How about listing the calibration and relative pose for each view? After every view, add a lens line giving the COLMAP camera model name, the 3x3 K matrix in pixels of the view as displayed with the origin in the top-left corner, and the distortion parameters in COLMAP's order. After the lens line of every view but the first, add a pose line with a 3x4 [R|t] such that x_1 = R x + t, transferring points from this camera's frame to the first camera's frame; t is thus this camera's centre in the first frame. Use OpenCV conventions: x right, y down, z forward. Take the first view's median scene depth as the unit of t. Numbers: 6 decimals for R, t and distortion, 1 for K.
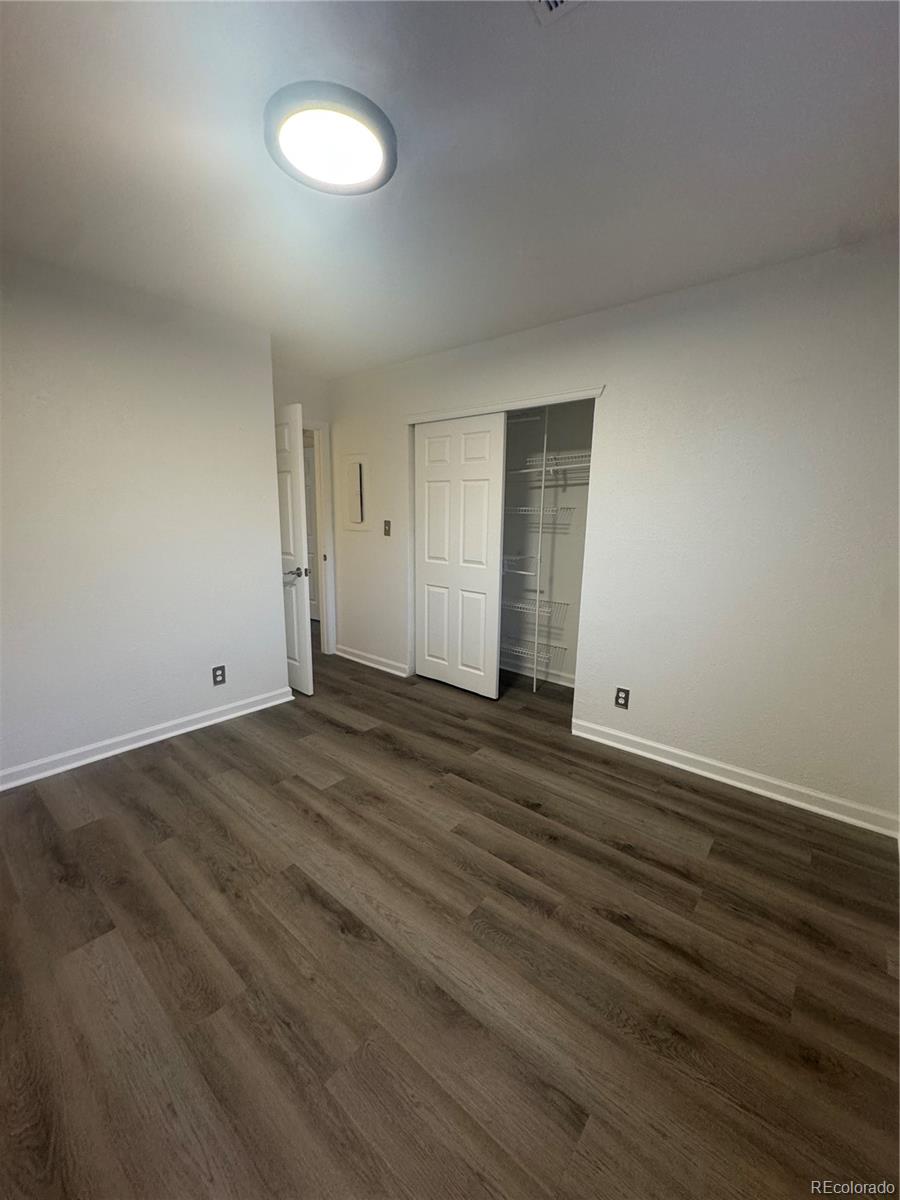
lens RADIAL K [[484.9, 0, 448.5], [0, 484.9, 598.1], [0, 0, 1]] dist [0.002837, 0.000345]
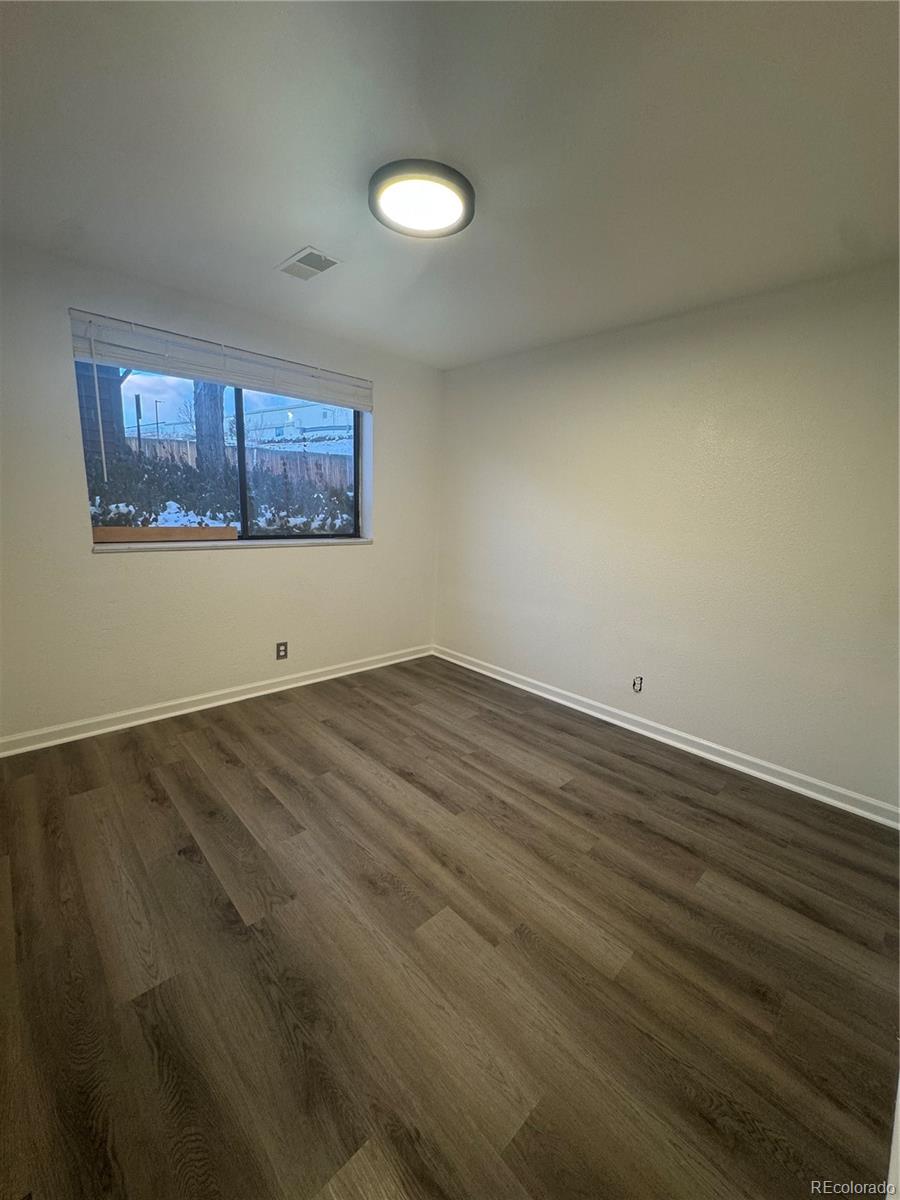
lens RADIAL K [[484.9, 0, 451.4], [0, 484.9, 599.2], [0, 0, 1]] dist [0.002837, 0.000345]
pose [[-0.992966, -0.073678, 0.092683, -0.378216], [-0.035133, 0.930889, 0.363609, -0.345692], [-0.113067, 0.357795, -0.926930, 1.883178]]
